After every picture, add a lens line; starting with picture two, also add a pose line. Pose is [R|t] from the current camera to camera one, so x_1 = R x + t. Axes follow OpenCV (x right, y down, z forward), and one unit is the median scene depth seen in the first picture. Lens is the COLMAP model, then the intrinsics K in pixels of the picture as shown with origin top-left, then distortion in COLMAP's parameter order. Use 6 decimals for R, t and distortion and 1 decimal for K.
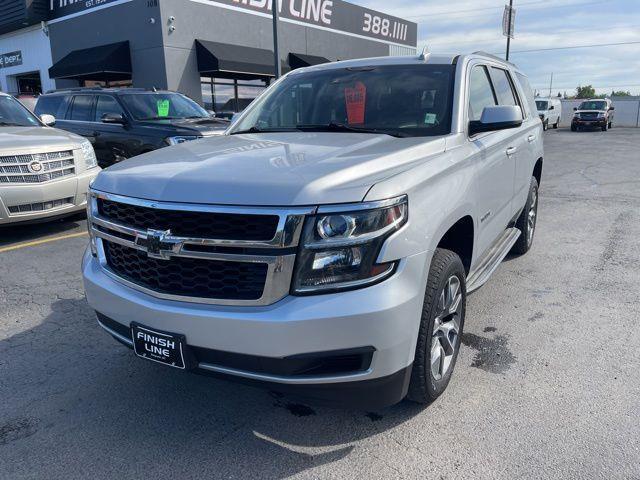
lens RADIAL K [[490.5, 0, 319.1], [0, 490.5, 251.1], [0, 0, 1]] dist [0.075034, -0.081961]
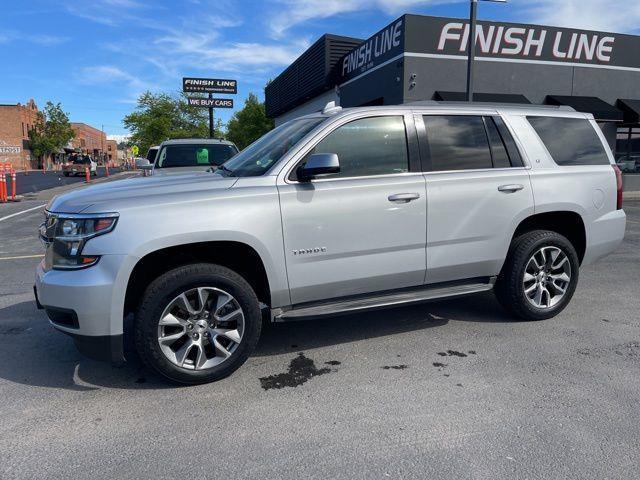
lens RADIAL K [[490.5, 0, 315.7], [0, 490.5, 236.8], [0, 0, 1]] dist [0.075034, -0.081961]
pose [[0.792726, 0.107167, -0.600084, 1.244063], [-0.172861, 0.983535, -0.052707, -0.056519], [0.584555, 0.145513, 0.798199, 0.153168]]
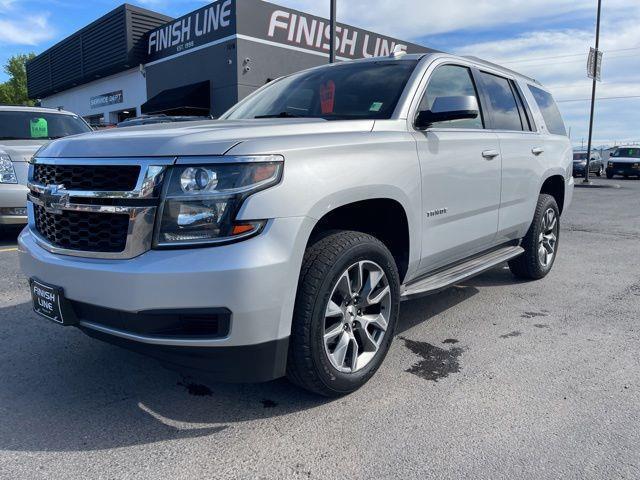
lens RADIAL K [[490.5, 0, 318.4], [0, 490.5, 243.5], [0, 0, 1]] dist [0.075034, -0.081961]
pose [[0.983046, 0.057202, -0.174208, 0.348876], [-0.074998, 0.992421, -0.097345, 0.118838], [0.167320, 0.108760, 0.979885, 0.070354]]
